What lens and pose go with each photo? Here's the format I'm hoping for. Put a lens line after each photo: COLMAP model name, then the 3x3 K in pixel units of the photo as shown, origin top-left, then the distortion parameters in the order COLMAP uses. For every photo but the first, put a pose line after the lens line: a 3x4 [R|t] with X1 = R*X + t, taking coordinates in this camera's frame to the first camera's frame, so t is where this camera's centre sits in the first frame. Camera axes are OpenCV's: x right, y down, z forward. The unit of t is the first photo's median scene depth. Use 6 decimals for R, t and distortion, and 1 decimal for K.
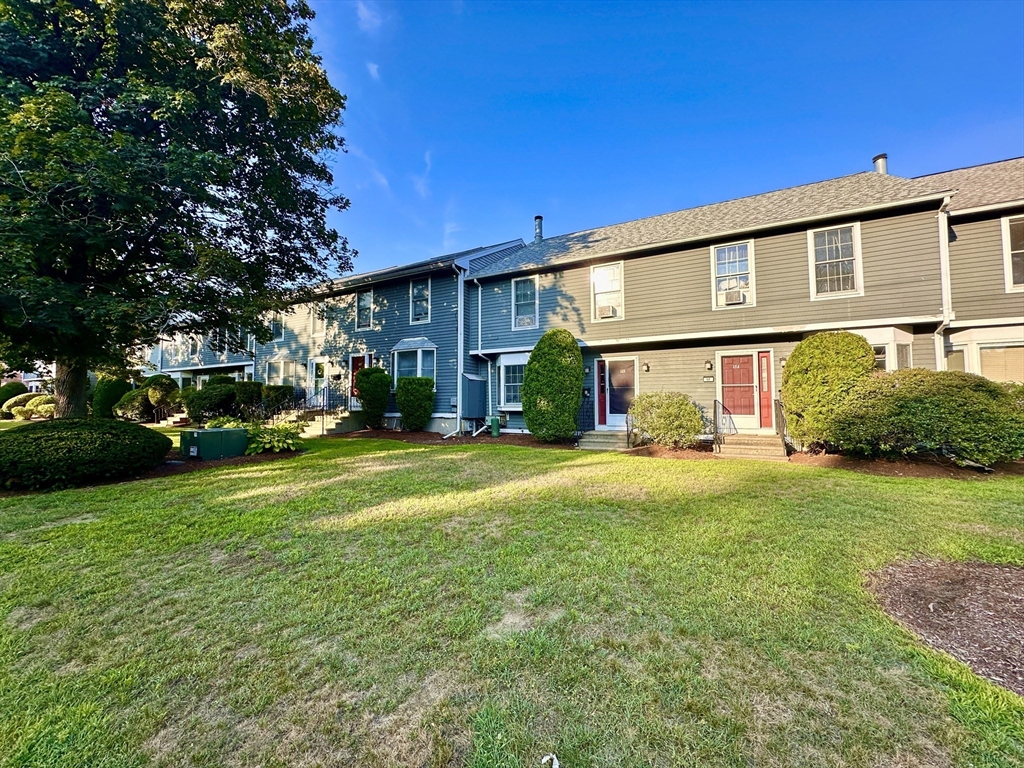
lens RADIAL K [[405.2, 0, 516.8], [0, 405.2, 394.9], [0, 0, 1]] dist [0.009857, 0.001112]
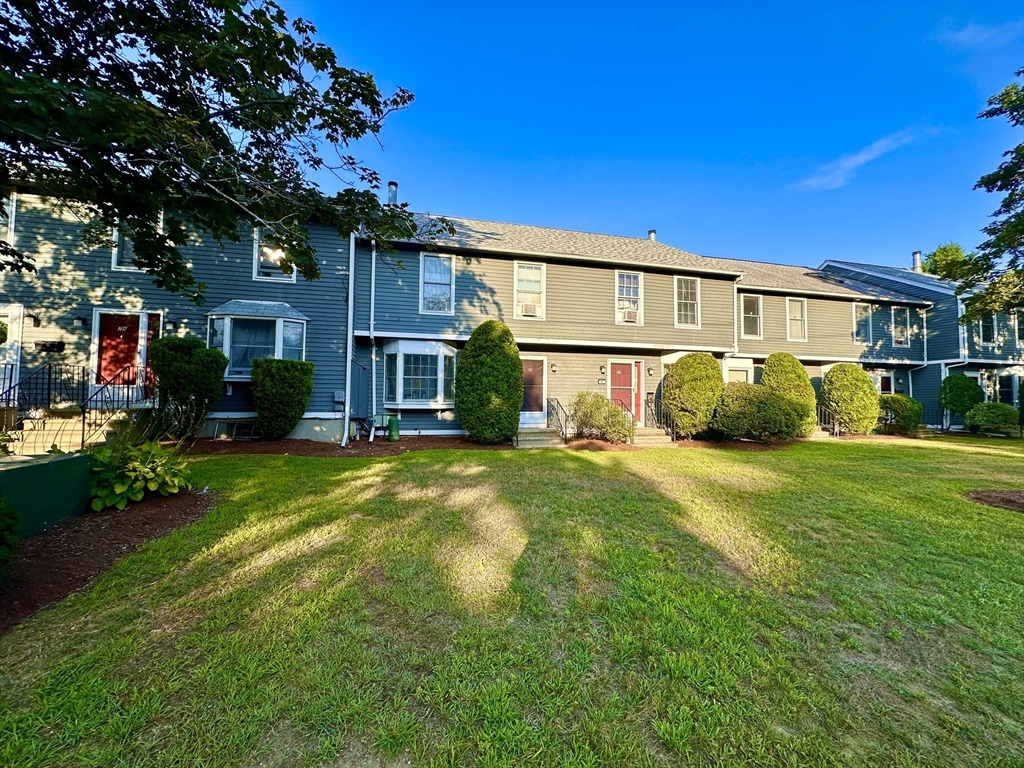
lens RADIAL K [[405.2, 0, 513.1], [0, 405.2, 387.2], [0, 0, 1]] dist [0.009857, 0.001112]
pose [[0.759866, 0.029066, 0.649430, -0.382184], [-0.028049, 0.999536, -0.011917, -0.000977], [-0.649475, -0.009161, 0.760328, 0.216428]]
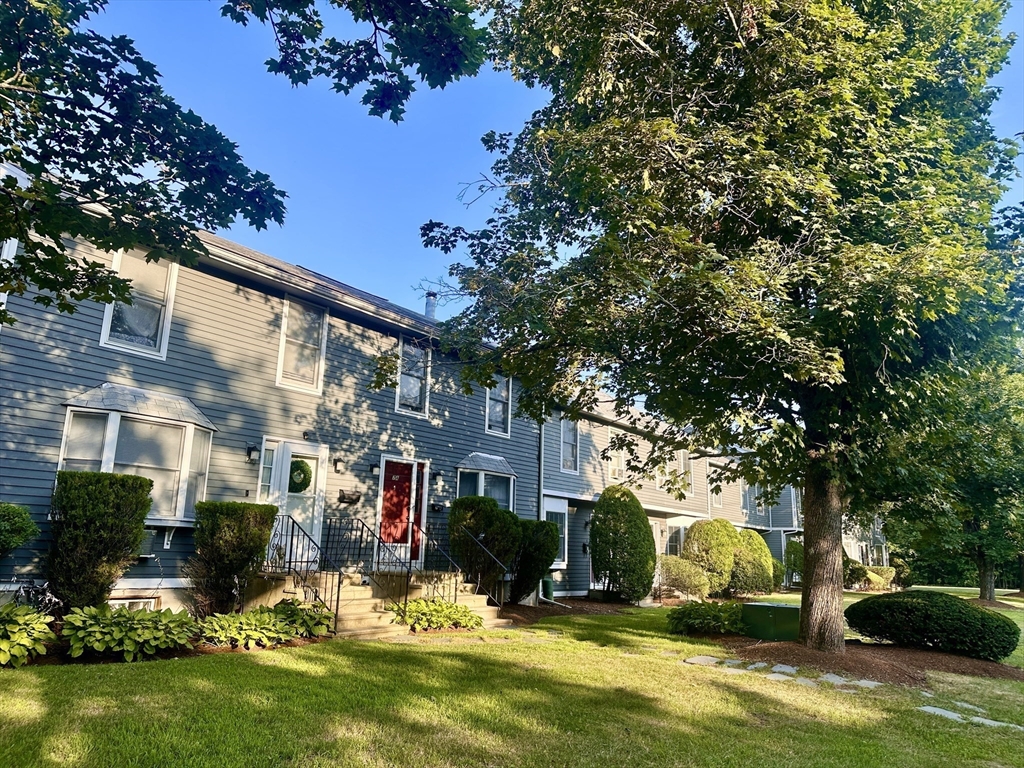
lens RADIAL K [[705.1, 0, 516.2], [0, 705.1, 380.6], [0, 0, 1]] dist [0.047914, -0.035471]
pose [[0.172406, 0.228971, 0.958044, -1.394855], [-0.068587, 0.973038, -0.220212, -0.011553], [-0.982635, -0.027743, 0.183462, 0.778172]]
